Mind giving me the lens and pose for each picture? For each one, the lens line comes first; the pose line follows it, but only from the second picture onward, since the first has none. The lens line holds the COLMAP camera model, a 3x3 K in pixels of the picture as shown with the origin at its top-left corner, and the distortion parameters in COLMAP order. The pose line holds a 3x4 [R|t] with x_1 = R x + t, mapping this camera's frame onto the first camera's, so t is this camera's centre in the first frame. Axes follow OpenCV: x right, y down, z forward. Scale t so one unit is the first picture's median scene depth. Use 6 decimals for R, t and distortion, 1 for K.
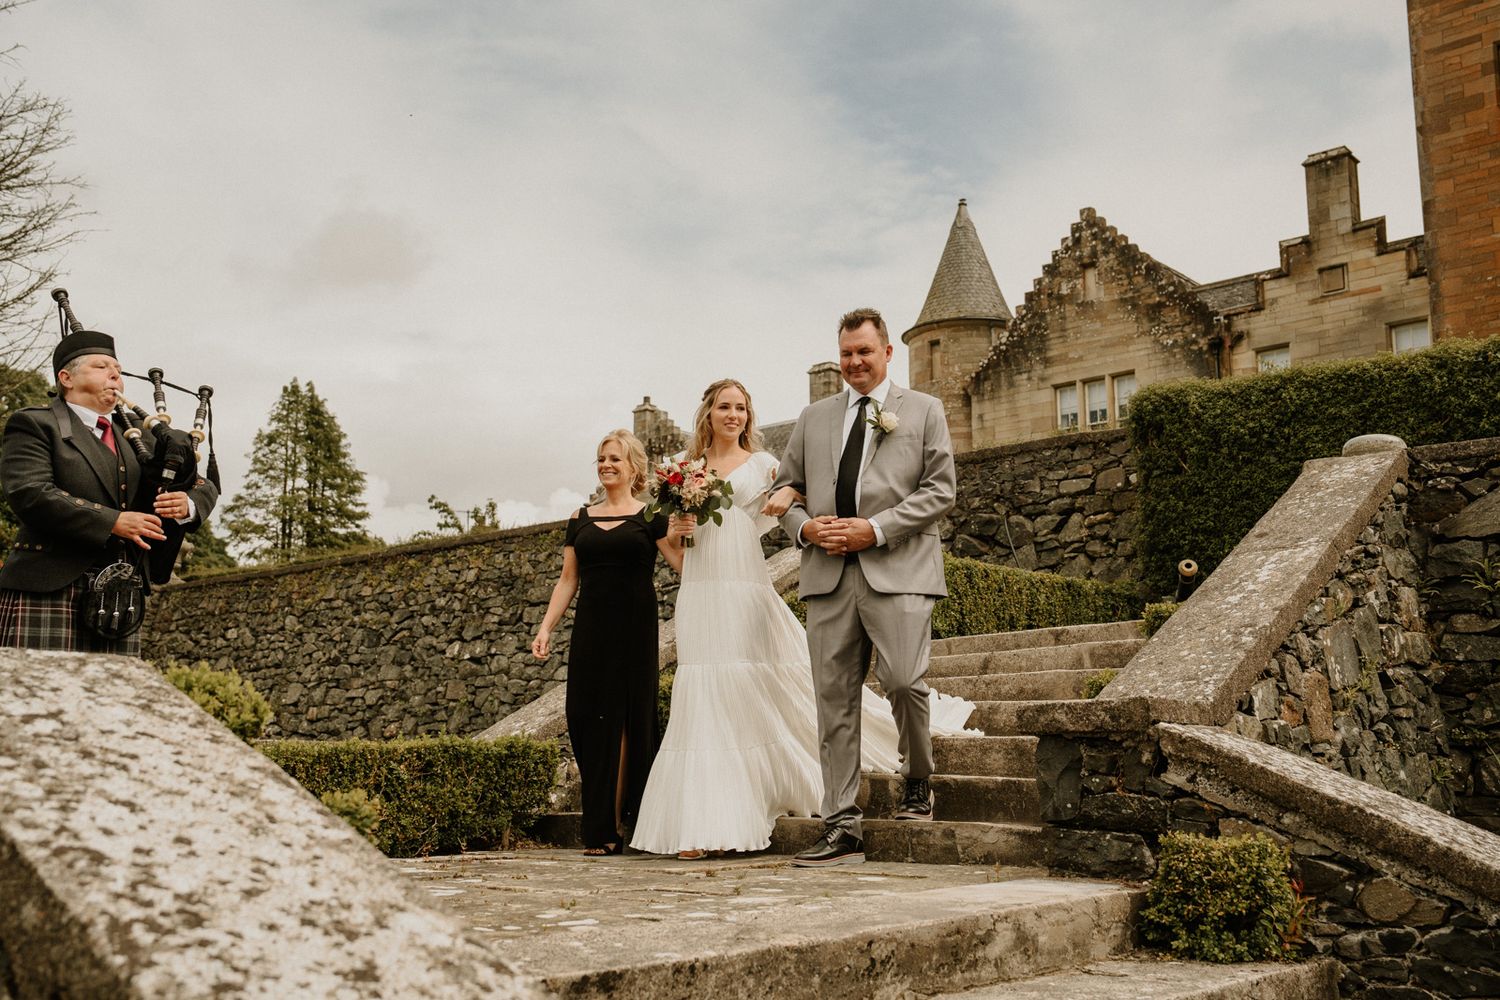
lens RADIAL K [[1455.8, 0, 746.8], [0, 1455.8, 503.9], [0, 0, 1]] dist [0.078575, 0.000000]
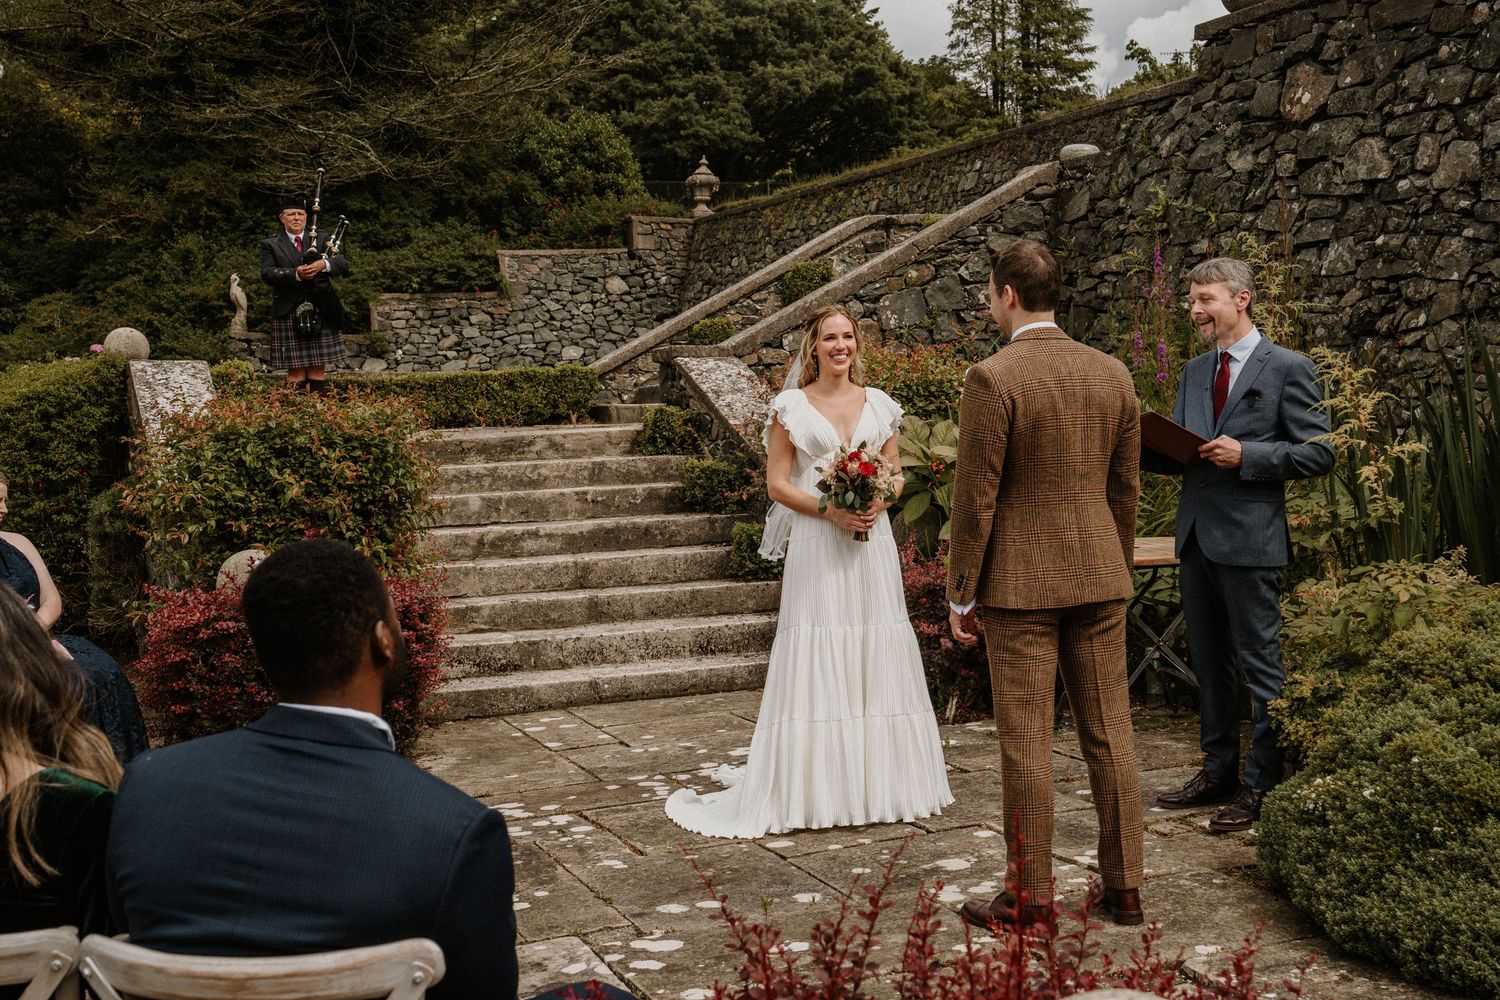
lens RADIAL K [[2122.6, 0, 750.0], [0, 2122.6, 500.7], [0, 0, 1]] dist [0.186092, 0.000000]
pose [[0.864361, 0.004145, -0.502854, 0.309995], [0.115954, 0.971376, 0.207322, -0.045599], [0.489320, -0.237509, 0.839140, -0.262935]]
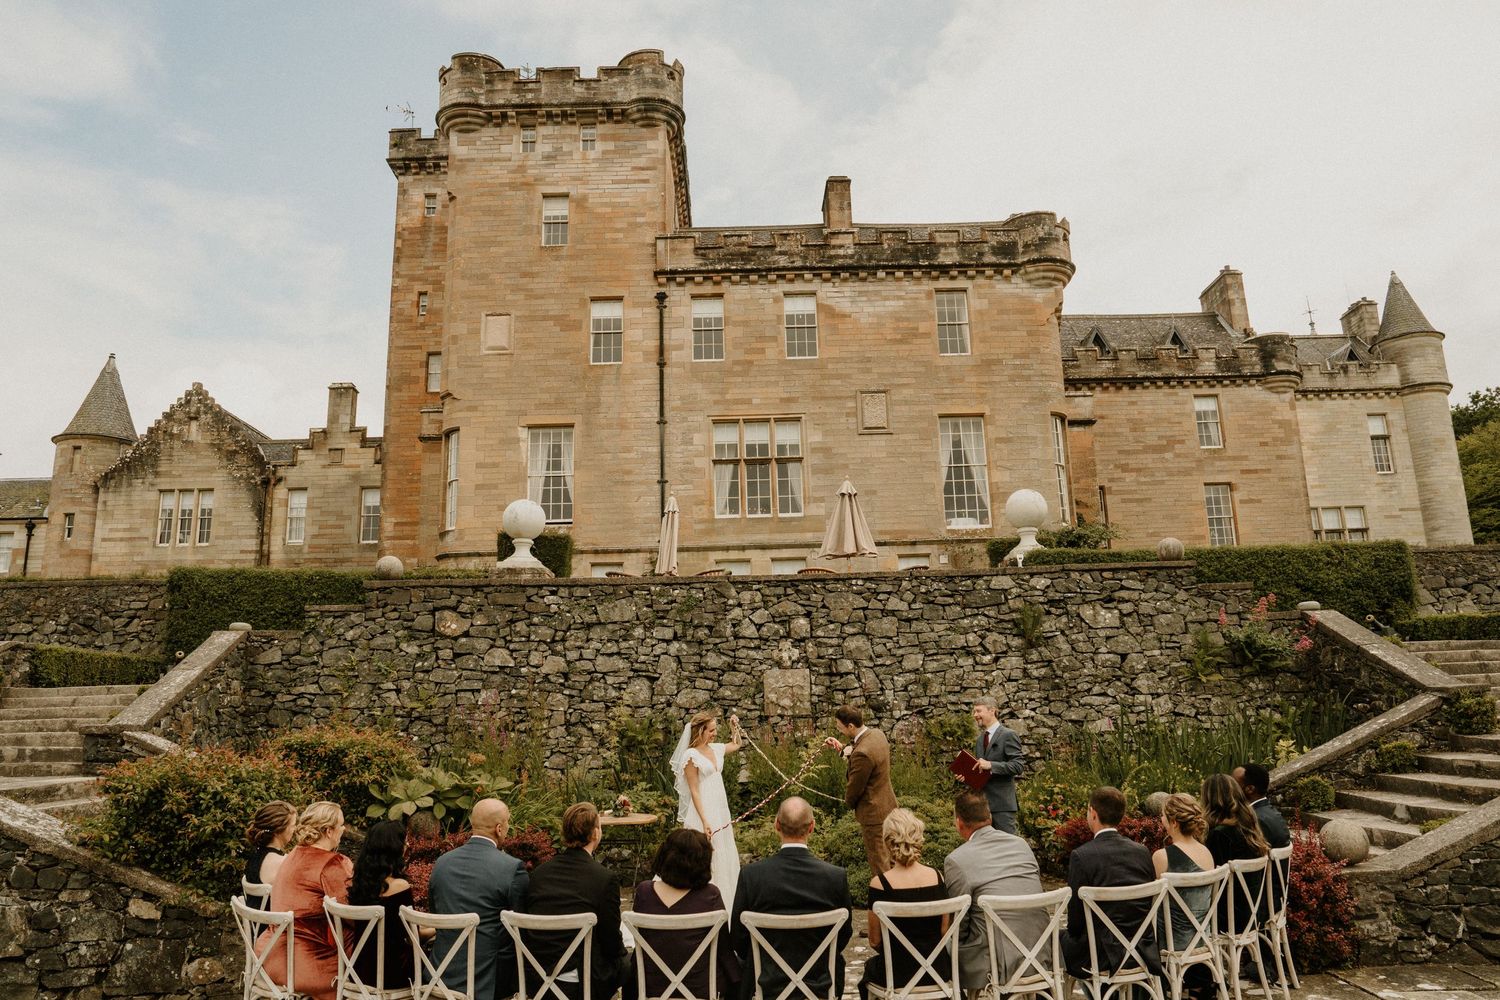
lens RADIAL K [[1085.7, 0, 747.8], [0, 1085.7, 487.3], [0, 0, 1]] dist [-0.049171, 0.027077]
pose [[0.759299, 0.131114, 0.637396, -0.045924], [-0.102393, 0.991363, -0.081950, -0.058576], [-0.642635, -0.003041, 0.766166, -0.300764]]
